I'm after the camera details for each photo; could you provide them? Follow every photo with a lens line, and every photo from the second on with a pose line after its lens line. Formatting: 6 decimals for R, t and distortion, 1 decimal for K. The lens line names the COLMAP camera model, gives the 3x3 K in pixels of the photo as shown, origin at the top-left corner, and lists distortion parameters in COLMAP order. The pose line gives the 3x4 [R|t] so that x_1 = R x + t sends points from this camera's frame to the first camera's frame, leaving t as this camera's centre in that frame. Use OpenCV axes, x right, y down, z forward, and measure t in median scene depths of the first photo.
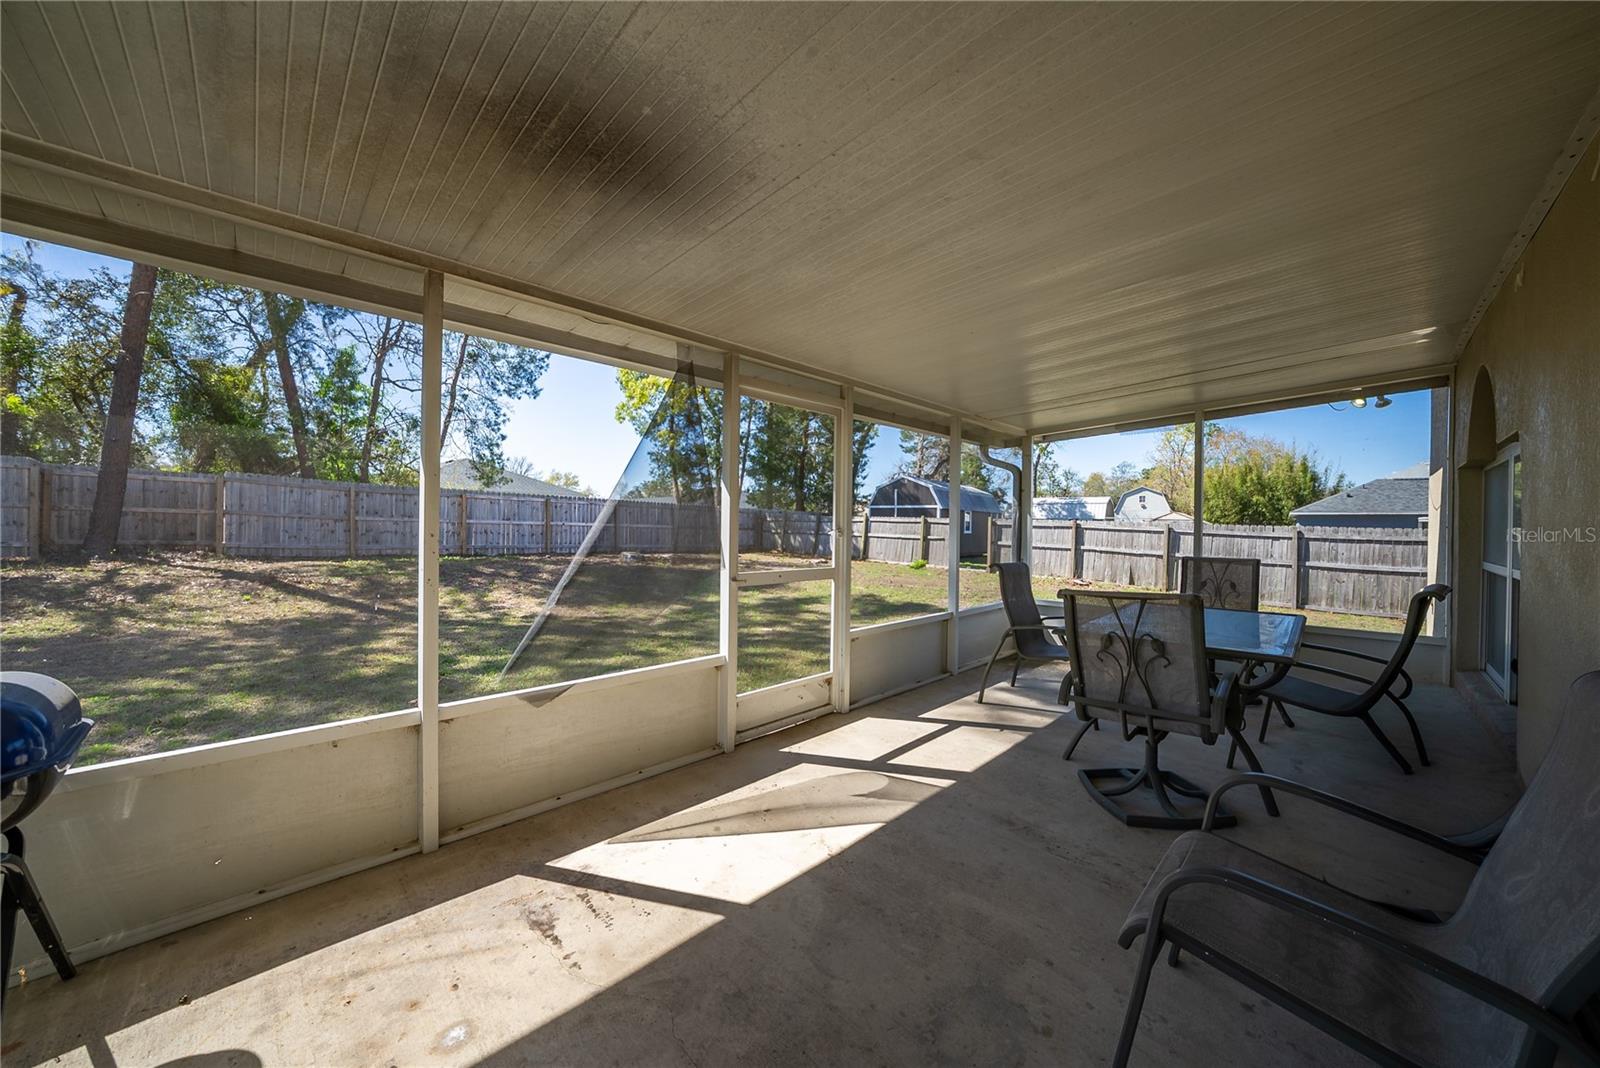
lens RADIAL K [[561.1, 0, 805.2], [0, 561.1, 529.1], [0, 0, 1]] dist [-0.023358, 0.002682]
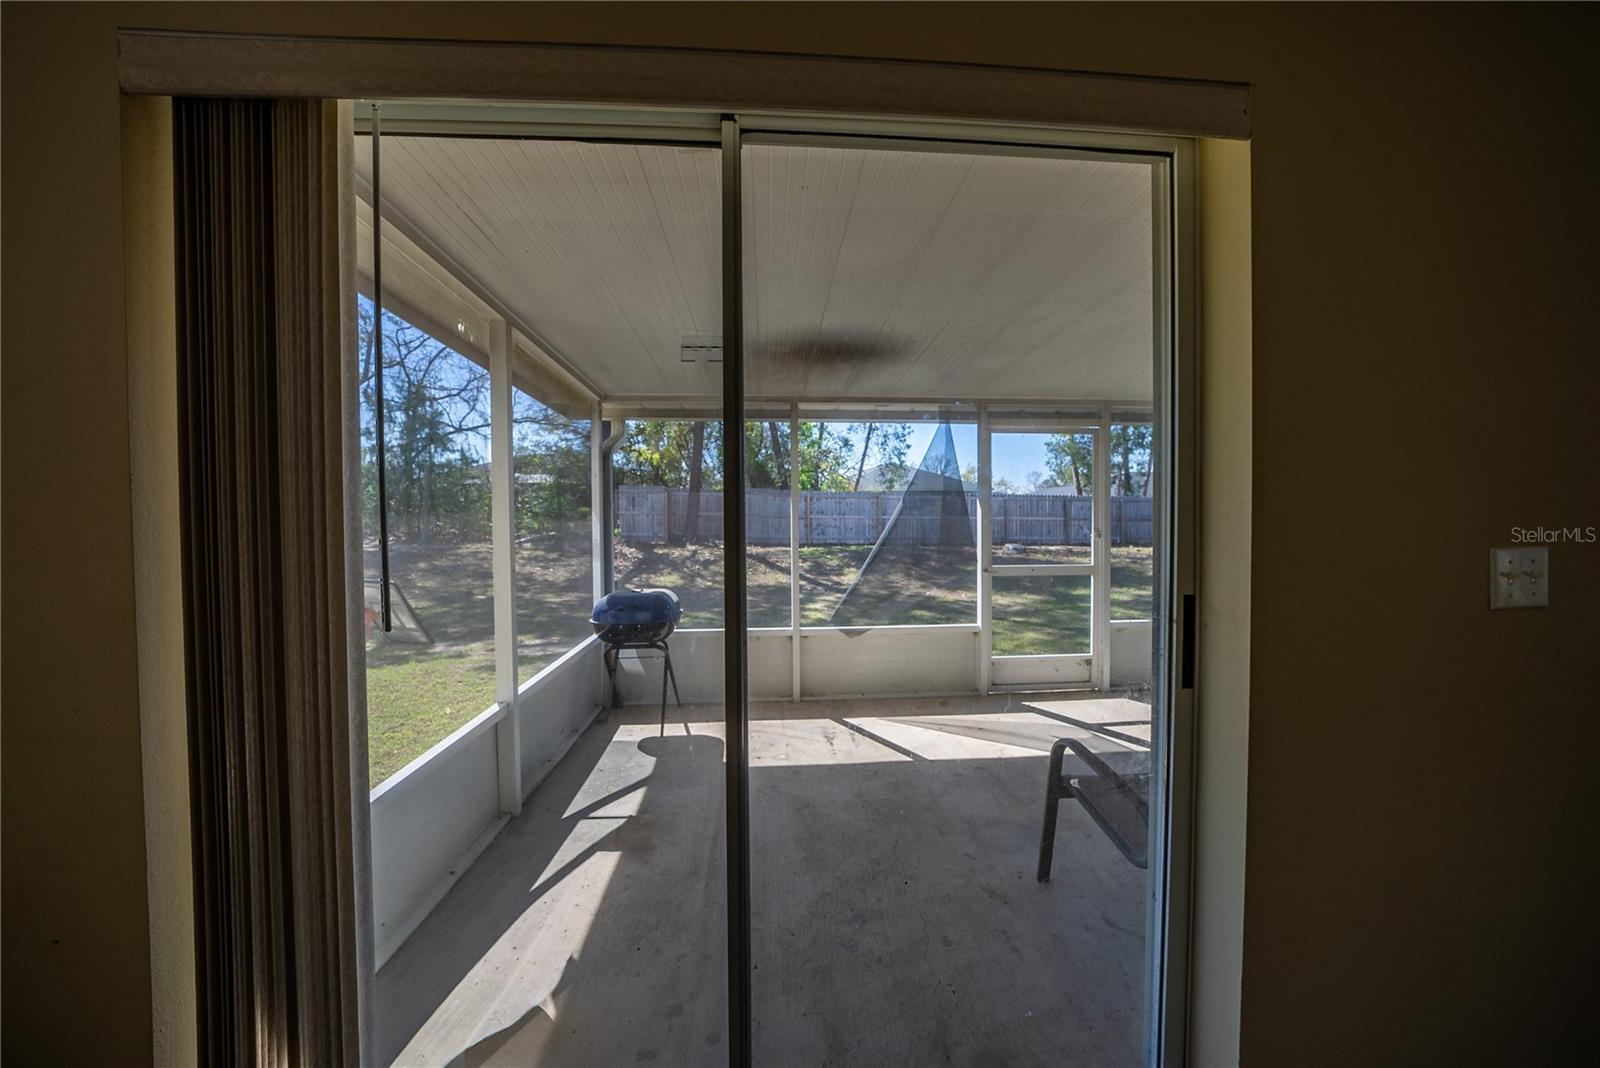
lens RADIAL K [[561.1, 0, 803.1], [0, 561.1, 525.4], [0, 0, 1]] dist [-0.023358, 0.002682]
pose [[0.753607, -0.005666, -0.657301, 0.199239], [0.013096, 0.999894, 0.006396, -0.015216], [0.657195, -0.013428, 0.753601, -0.144267]]
